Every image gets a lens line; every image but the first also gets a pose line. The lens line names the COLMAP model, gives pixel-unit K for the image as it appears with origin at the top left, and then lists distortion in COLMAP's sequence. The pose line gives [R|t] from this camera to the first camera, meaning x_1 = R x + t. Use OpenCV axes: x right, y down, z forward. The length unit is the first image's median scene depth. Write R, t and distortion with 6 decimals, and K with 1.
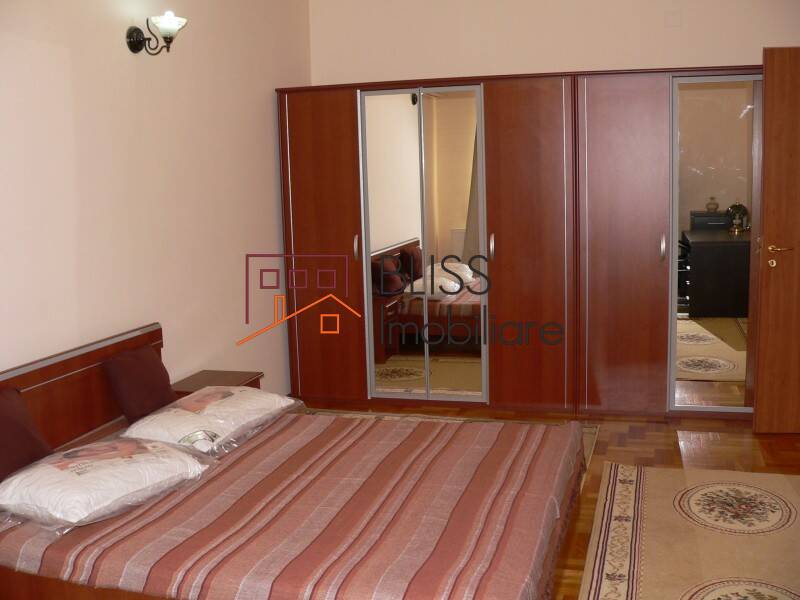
lens RADIAL K [[851.6, 0, 398.3], [0, 851.6, 301.9], [0, 0, 1]] dist [-0.108750, 0.000000]
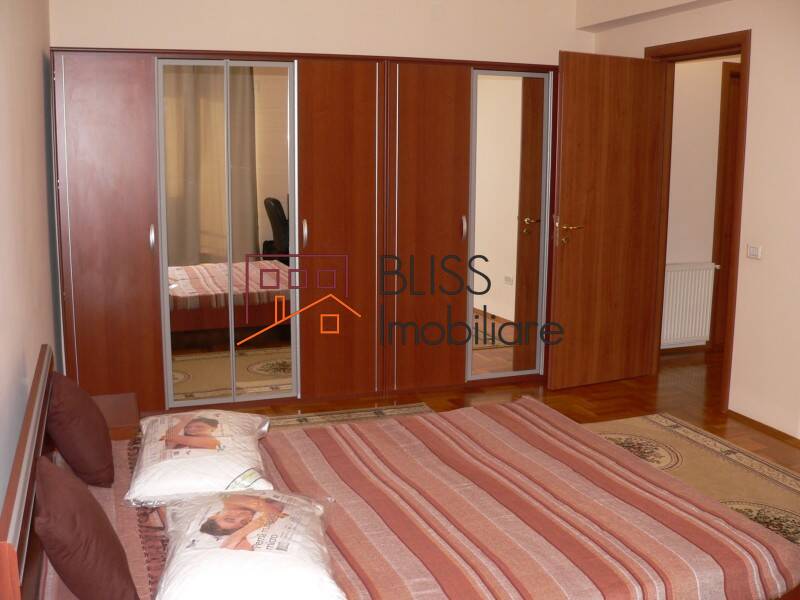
lens RADIAL K [[851.6, 0, 398.1], [0, 851.6, 293.4], [0, 0, 1]] dist [-0.108750, 0.000000]
pose [[0.803404, -0.067767, 0.591565, -0.399787], [0.060575, 0.997650, 0.032019, -0.022078], [-0.592345, 0.010110, 0.805621, 0.178967]]
